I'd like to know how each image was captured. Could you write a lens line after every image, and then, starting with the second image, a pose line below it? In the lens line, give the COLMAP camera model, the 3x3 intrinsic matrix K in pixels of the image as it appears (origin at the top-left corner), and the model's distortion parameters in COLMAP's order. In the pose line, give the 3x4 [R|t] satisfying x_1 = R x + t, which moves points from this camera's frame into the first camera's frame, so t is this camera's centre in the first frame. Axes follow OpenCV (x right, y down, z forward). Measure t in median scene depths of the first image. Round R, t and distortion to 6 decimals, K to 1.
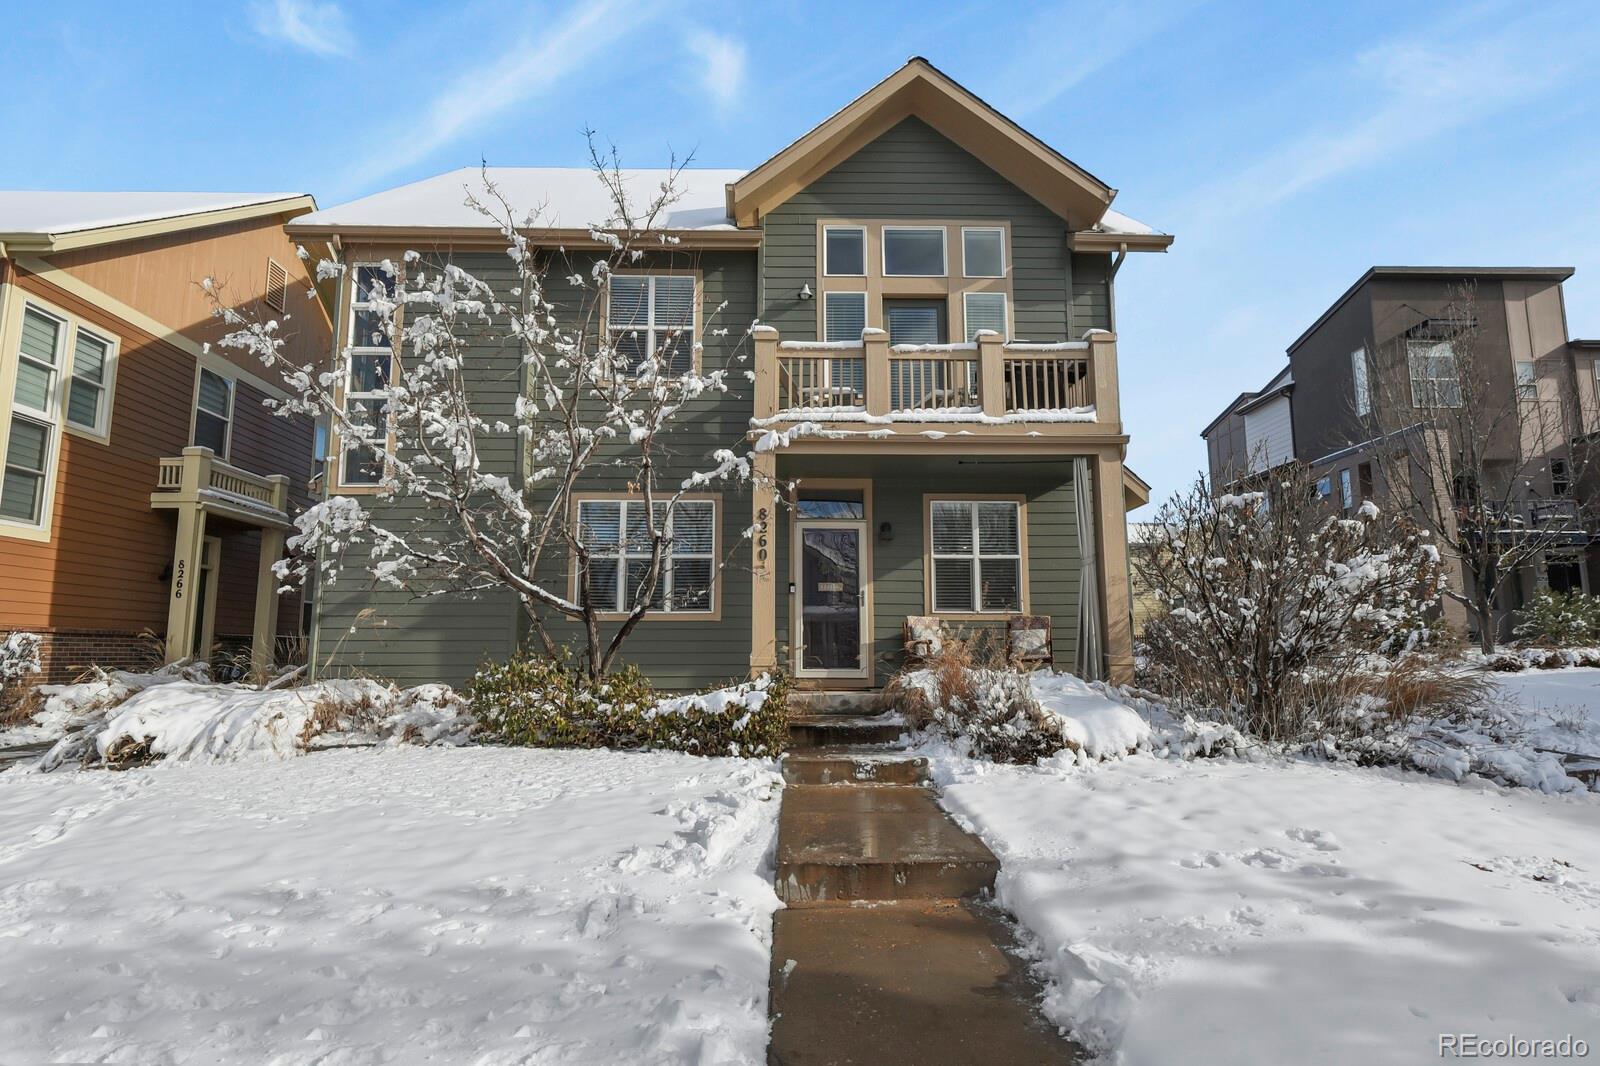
lens RADIAL K [[871.6, 0, 800.8], [0, 871.6, 533.8], [0, 0, 1]] dist [0.006924, 0.001018]
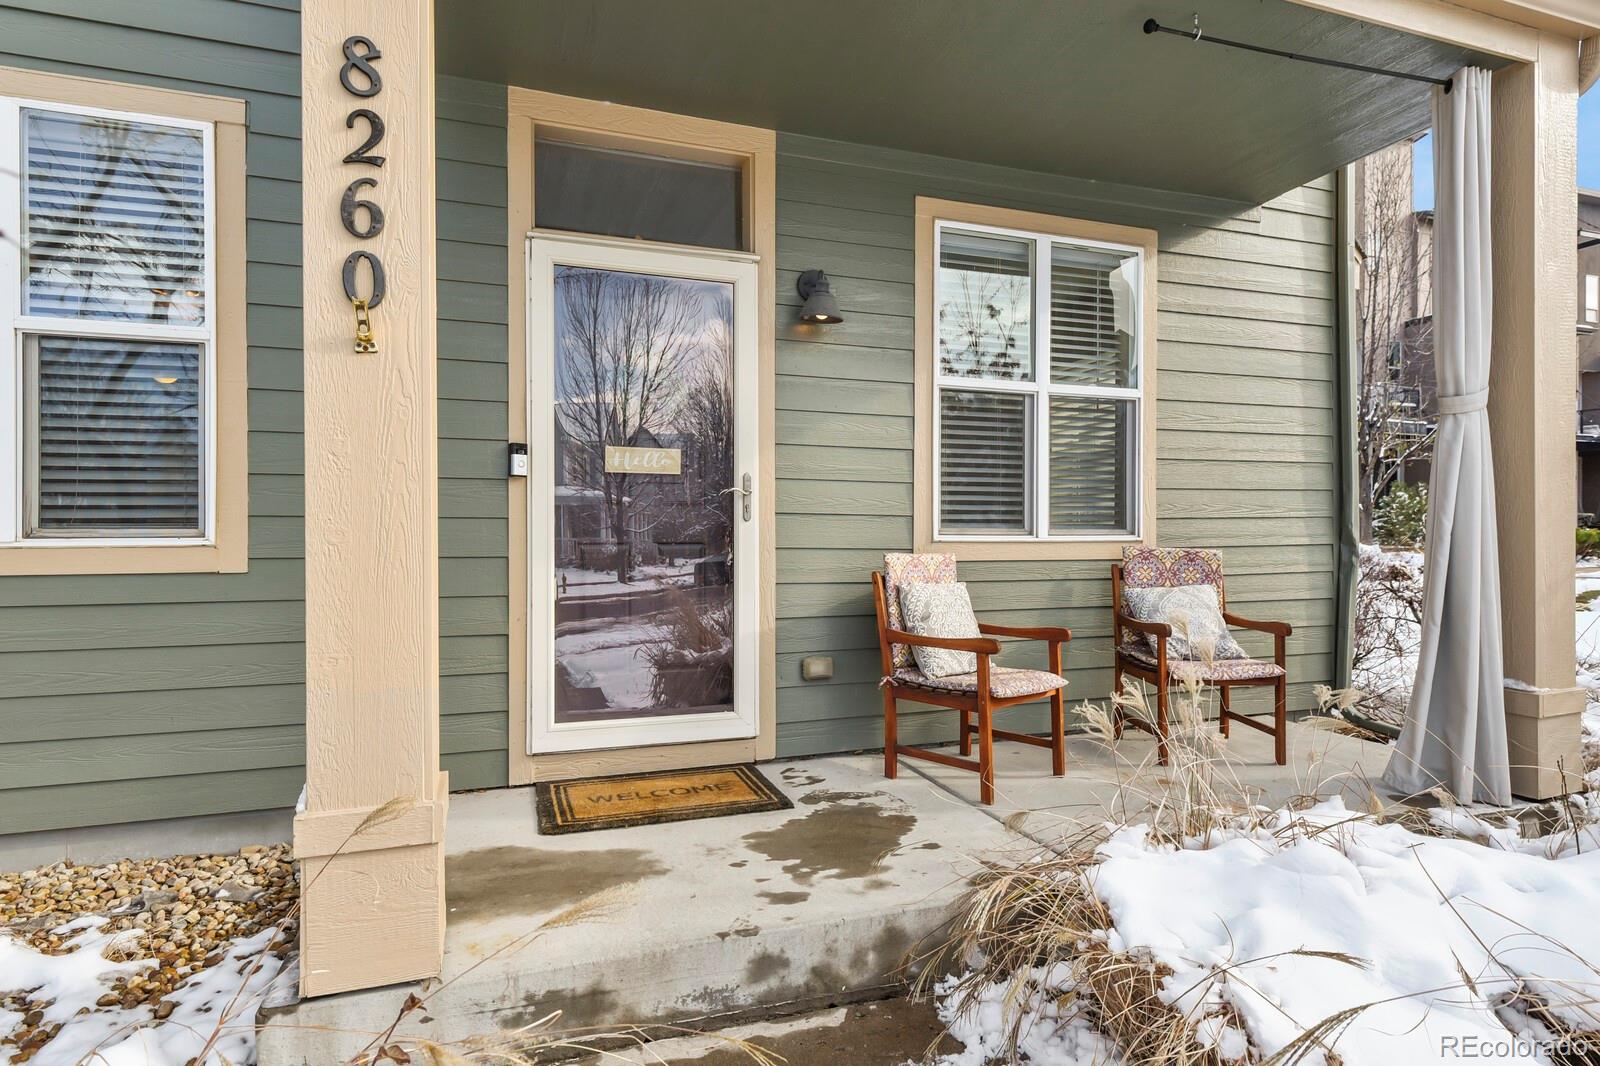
lens RADIAL K [[871.6, 0, 798.9], [0, 871.6, 537.6], [0, 0, 1]] dist [0.006924, 0.001018]
pose [[0.953090, -0.001652, 0.302682, -0.009023], [-0.041884, 0.989645, 0.137286, 0.042942], [-0.299775, -0.143524, 0.943152, 0.677381]]
